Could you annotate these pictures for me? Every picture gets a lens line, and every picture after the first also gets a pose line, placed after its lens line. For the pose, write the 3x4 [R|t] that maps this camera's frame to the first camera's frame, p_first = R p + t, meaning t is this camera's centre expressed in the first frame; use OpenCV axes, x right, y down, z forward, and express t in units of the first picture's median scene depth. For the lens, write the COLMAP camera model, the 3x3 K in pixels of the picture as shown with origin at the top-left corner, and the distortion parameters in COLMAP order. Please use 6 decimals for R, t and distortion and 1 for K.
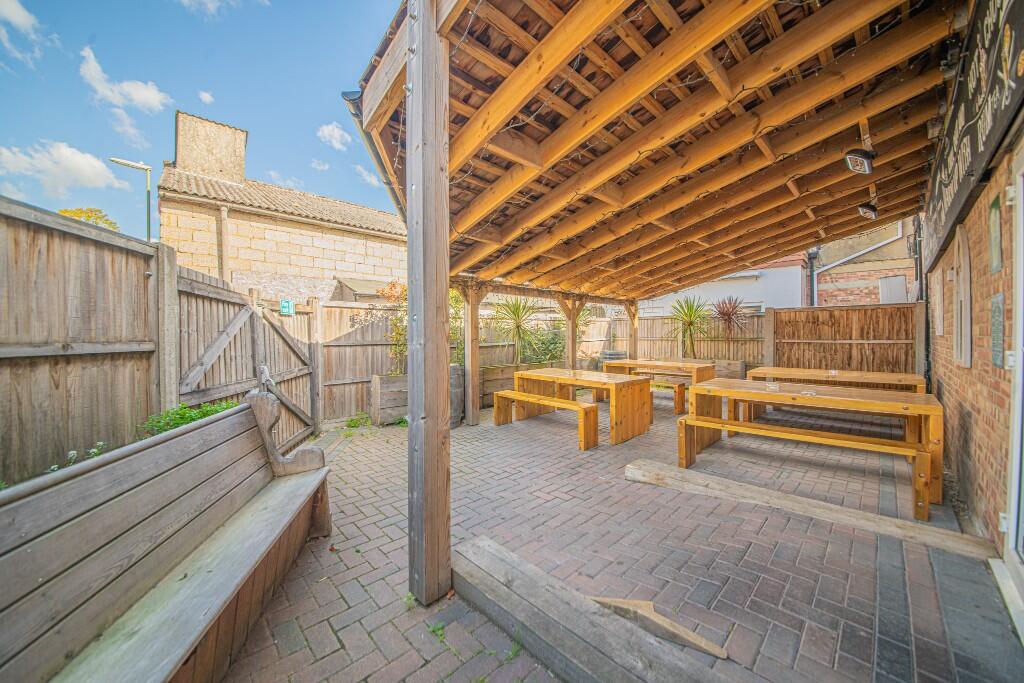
lens RADIAL K [[357.0, 0, 515.1], [0, 357.0, 338.7], [0, 0, 1]] dist [-0.019017, -0.001773]
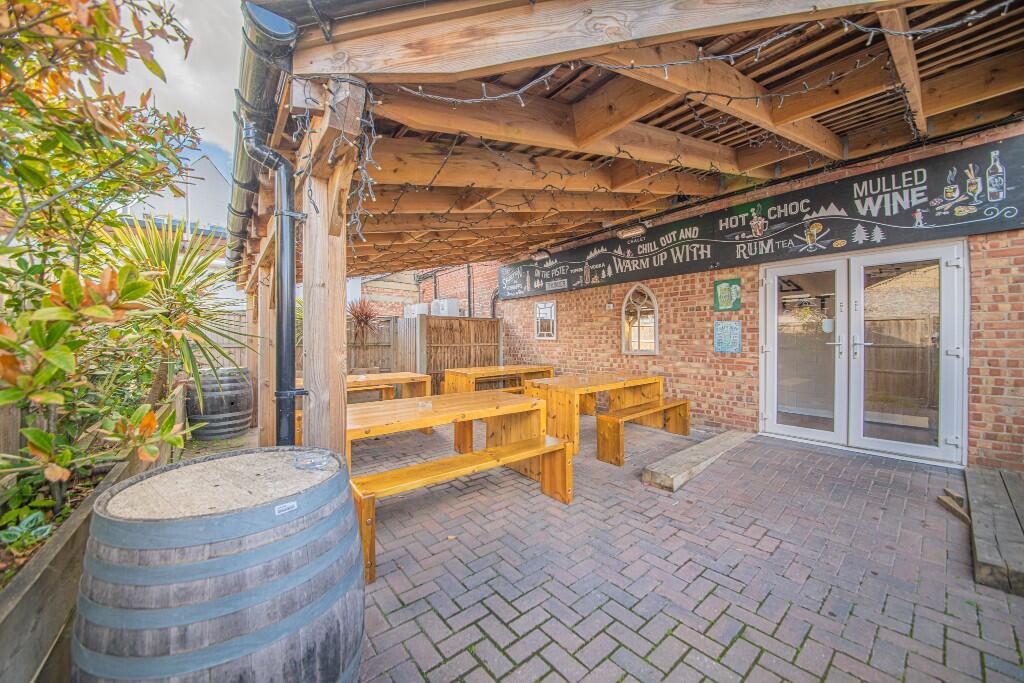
lens RADIAL K [[357.0, 0, 513.7], [0, 357.0, 340.6], [0, 0, 1]] dist [-0.019017, -0.001773]
pose [[0.090737, -0.002817, 0.995871, -0.529706], [0.011023, 0.999938, 0.001825, -0.012595], [-0.995814, 0.010812, 0.090763, 1.055433]]
